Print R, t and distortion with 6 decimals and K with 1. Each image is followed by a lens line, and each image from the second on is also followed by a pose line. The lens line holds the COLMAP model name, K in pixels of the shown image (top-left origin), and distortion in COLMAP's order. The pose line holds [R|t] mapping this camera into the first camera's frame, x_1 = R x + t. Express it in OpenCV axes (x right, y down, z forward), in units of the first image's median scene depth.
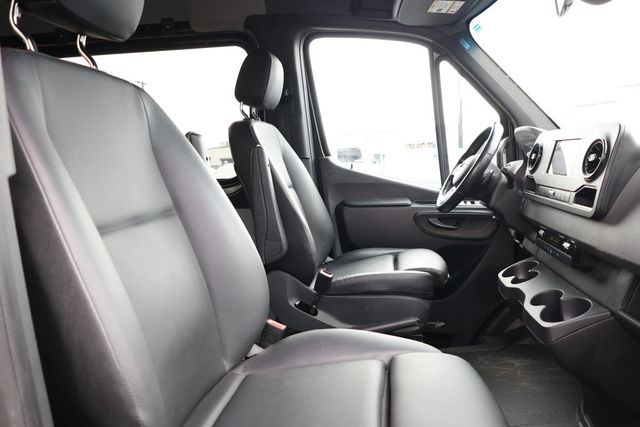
lens RADIAL K [[441.0, 0, 320.0], [0, 441.0, 217.5], [0, 0, 1]] dist [-0.020616, 0.005003]
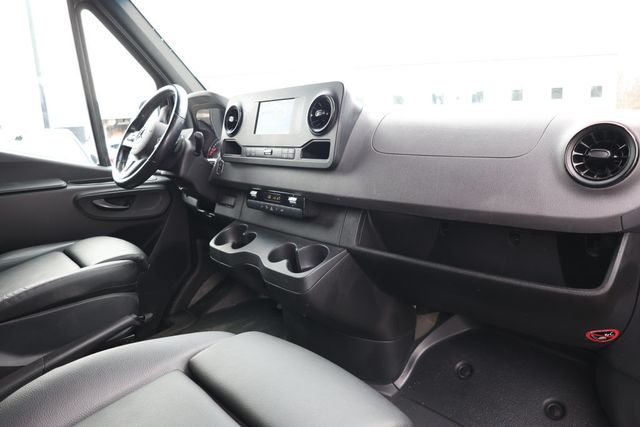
lens RADIAL K [[441.0, 0, 321.8], [0, 441.0, 215.5], [0, 0, 1]] dist [-0.020616, 0.005003]
pose [[0.639920, -0.140318, 0.755522, -0.141792], [0.117127, 0.989510, 0.084570, 0.013433], [-0.759463, 0.034374, 0.649642, 0.176368]]
